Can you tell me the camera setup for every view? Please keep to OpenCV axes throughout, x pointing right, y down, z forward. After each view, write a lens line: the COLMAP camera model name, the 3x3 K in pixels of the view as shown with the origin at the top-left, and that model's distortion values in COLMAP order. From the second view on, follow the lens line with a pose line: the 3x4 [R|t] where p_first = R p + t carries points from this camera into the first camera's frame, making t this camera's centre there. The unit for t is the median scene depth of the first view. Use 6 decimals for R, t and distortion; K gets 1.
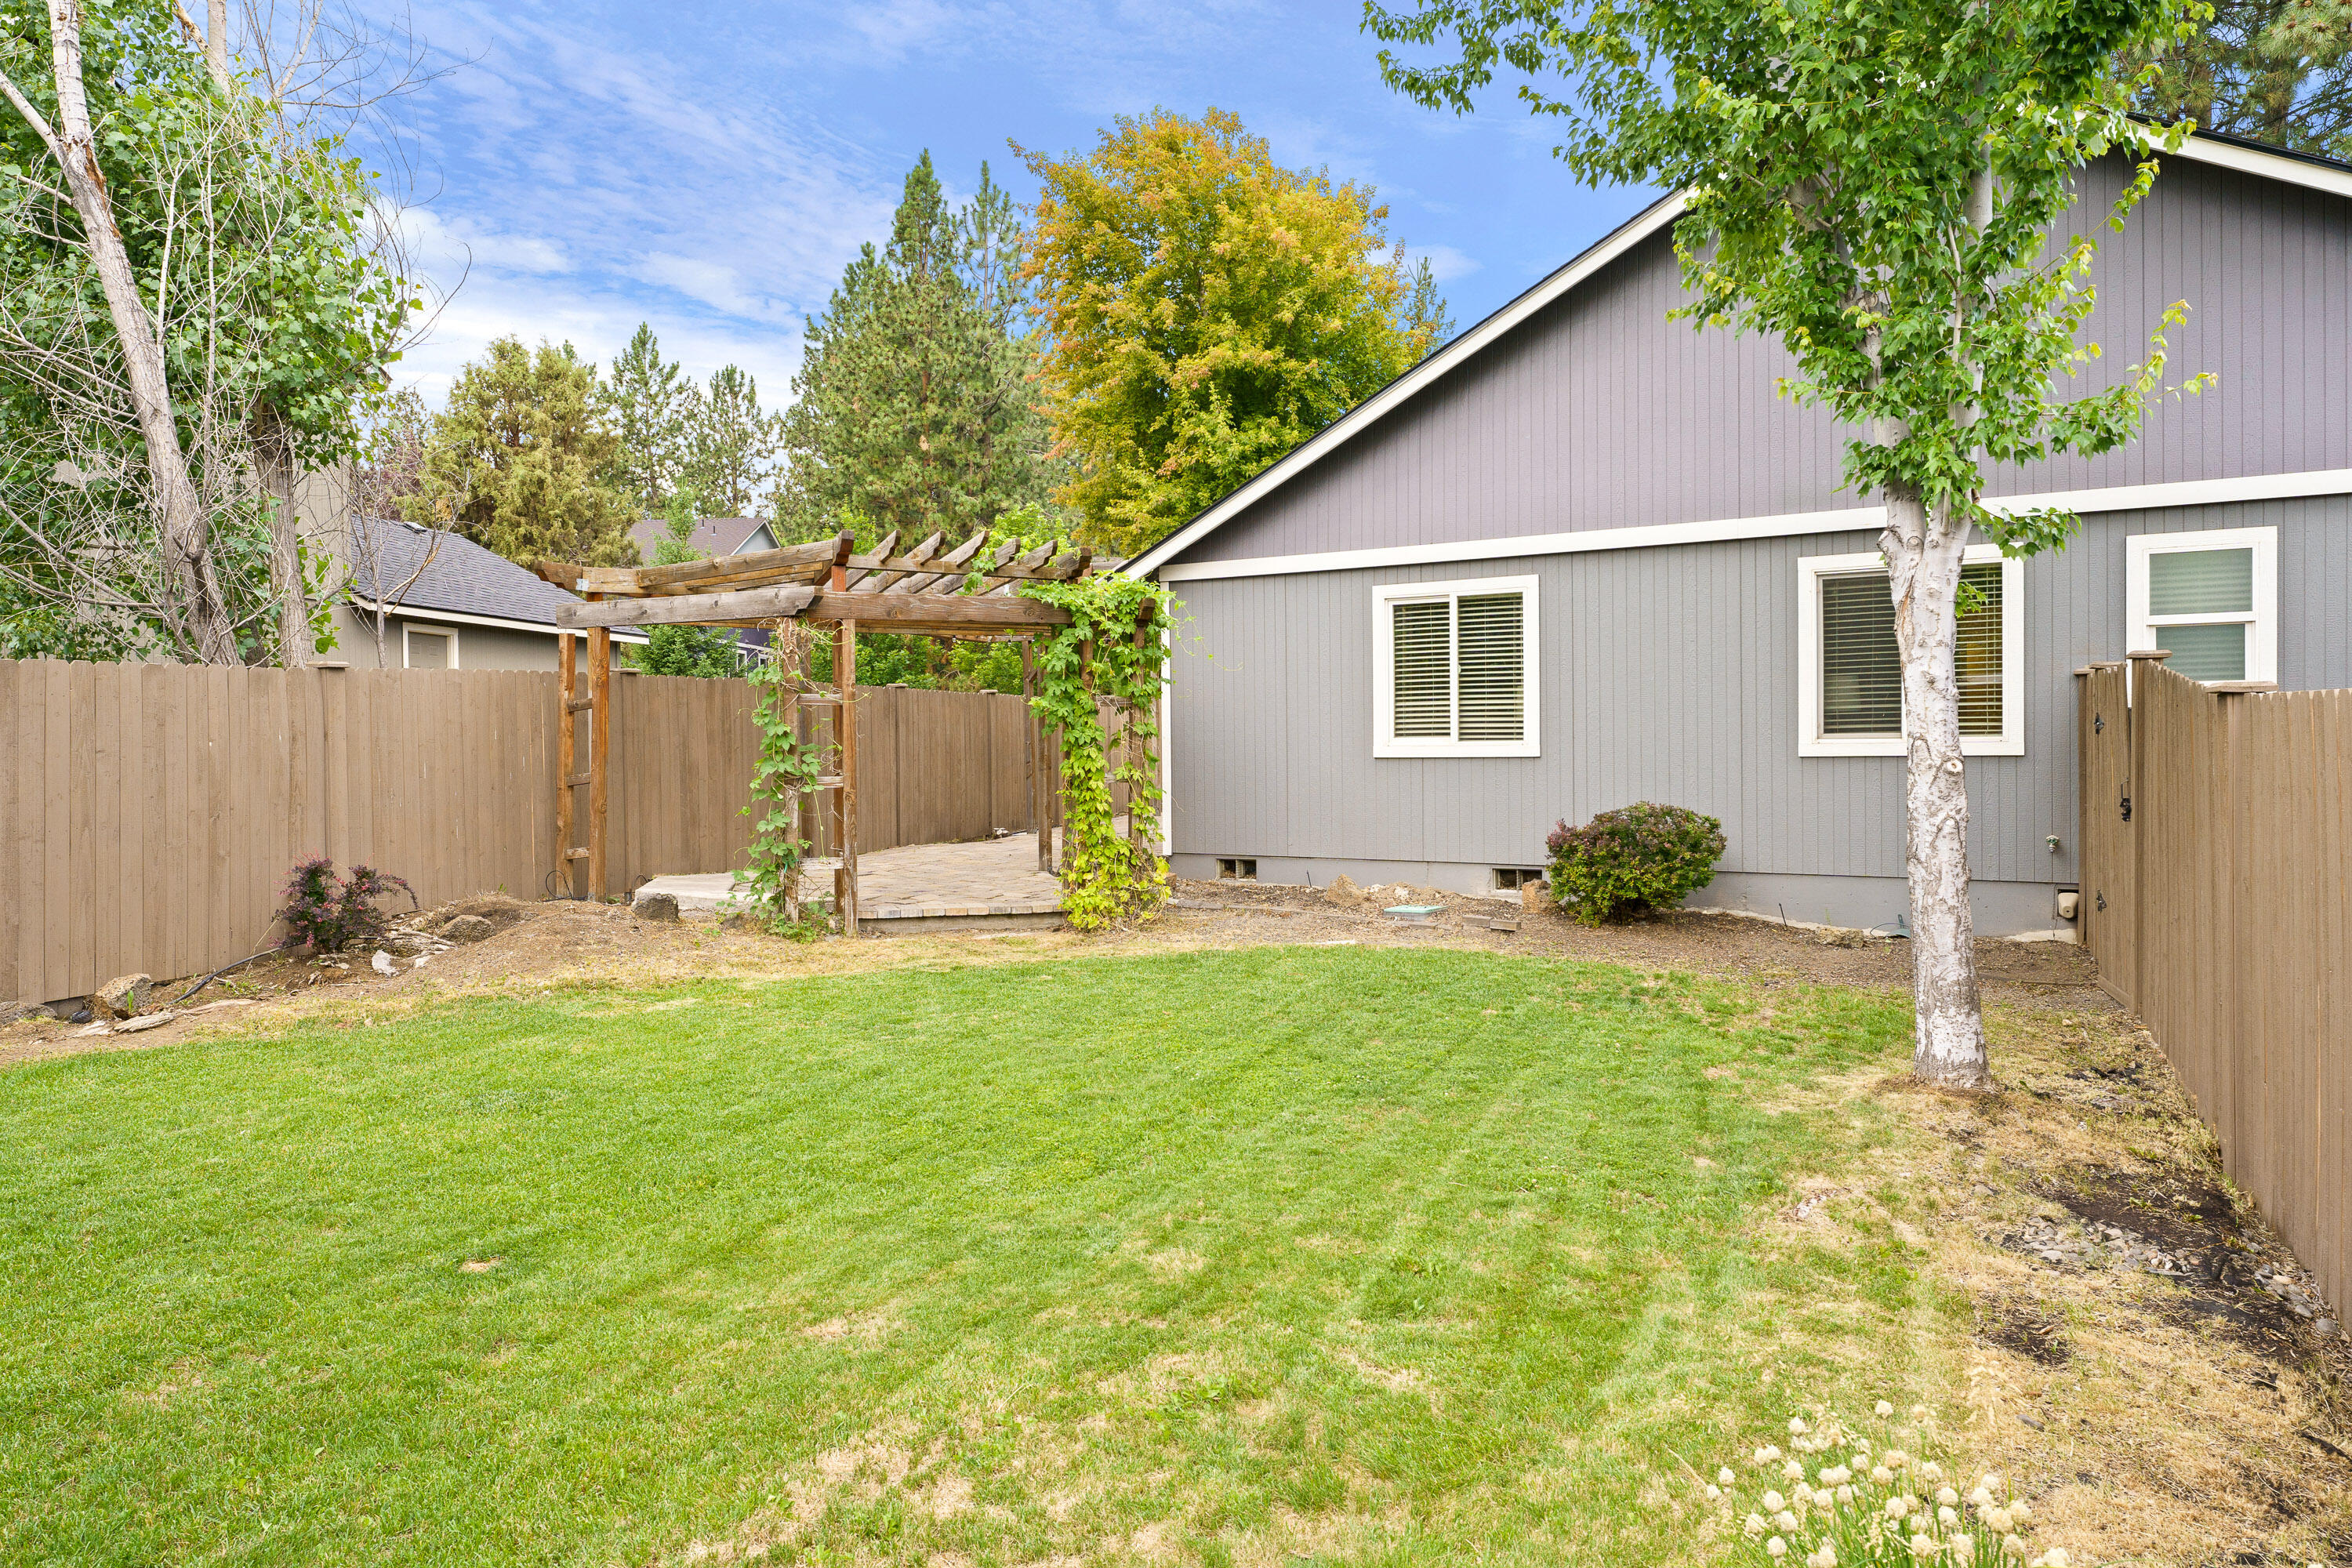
lens RADIAL K [[1501.9, 0, 1176.0], [0, 1501.9, 784.0], [0, 0, 1]] dist [0.000355, 0.000643]
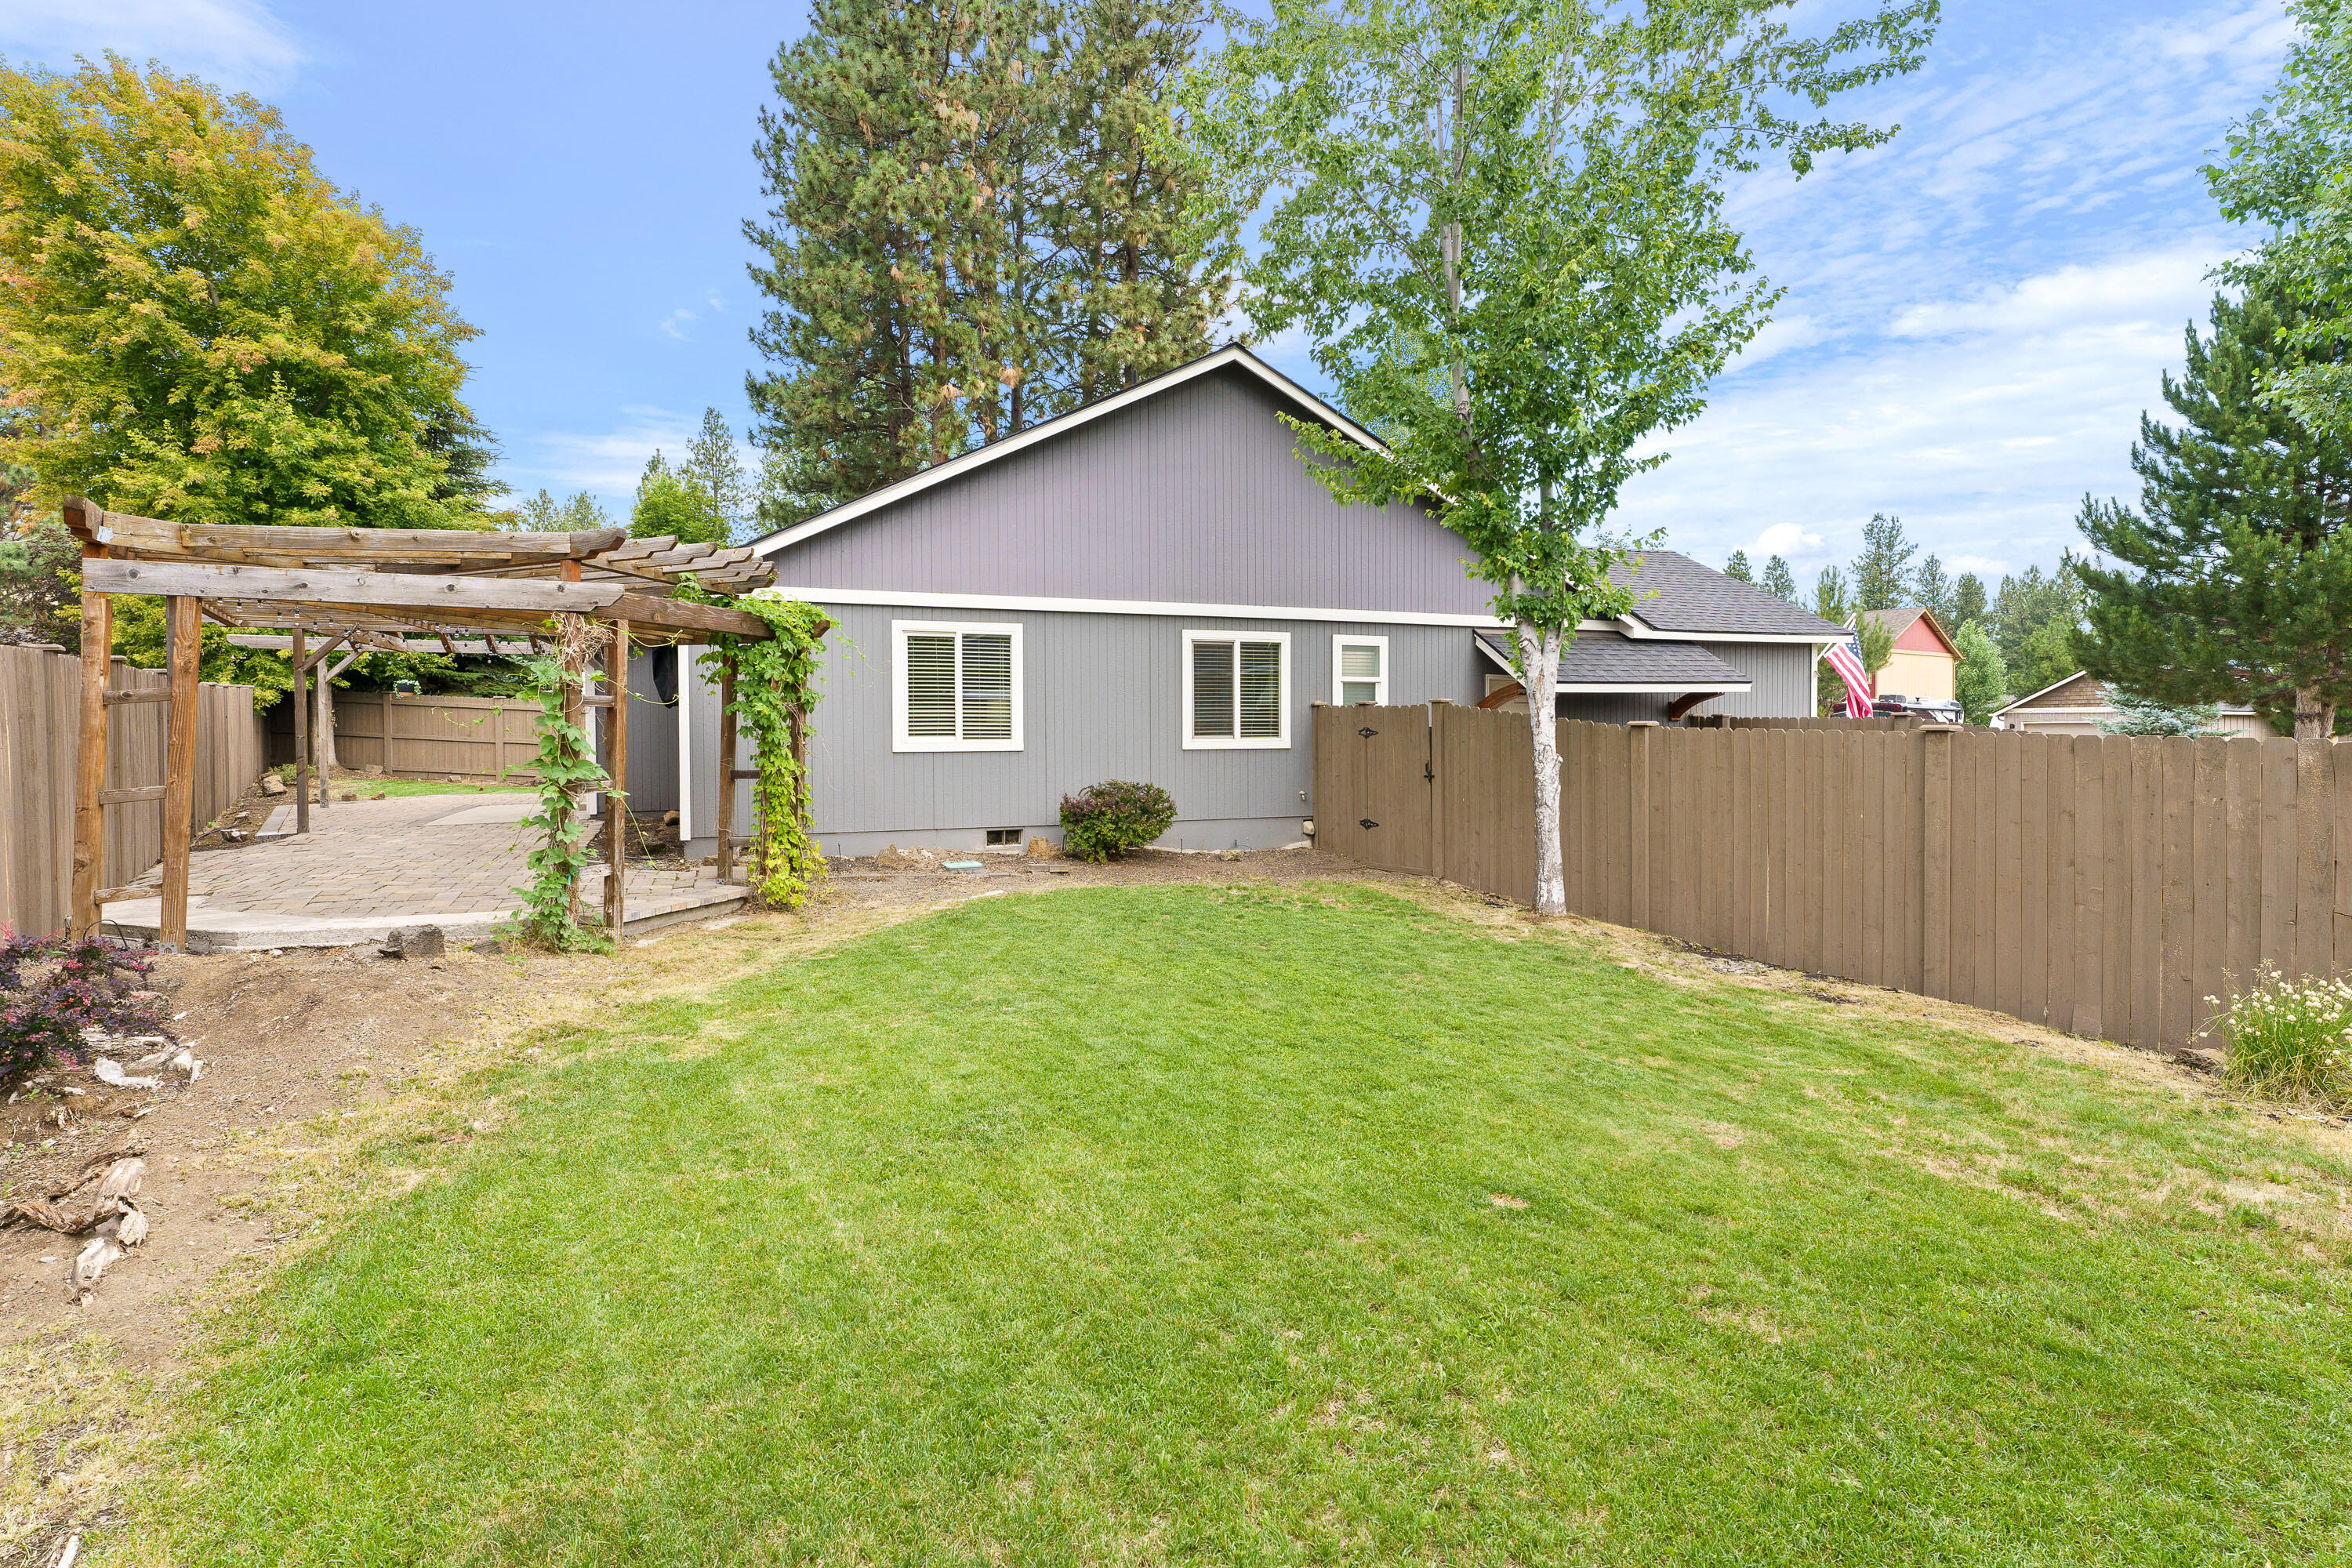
lens RADIAL K [[1084.5, 0, 1176.1], [0, 1084.5, 738.4], [0, 0, 1]] dist [0.000632, -0.000227]
pose [[0.619260, -0.001633, 0.785185, -0.467523], [0.016587, 0.999802, -0.011002, -0.015516], [-0.785011, 0.019837, 0.619164, 0.236928]]
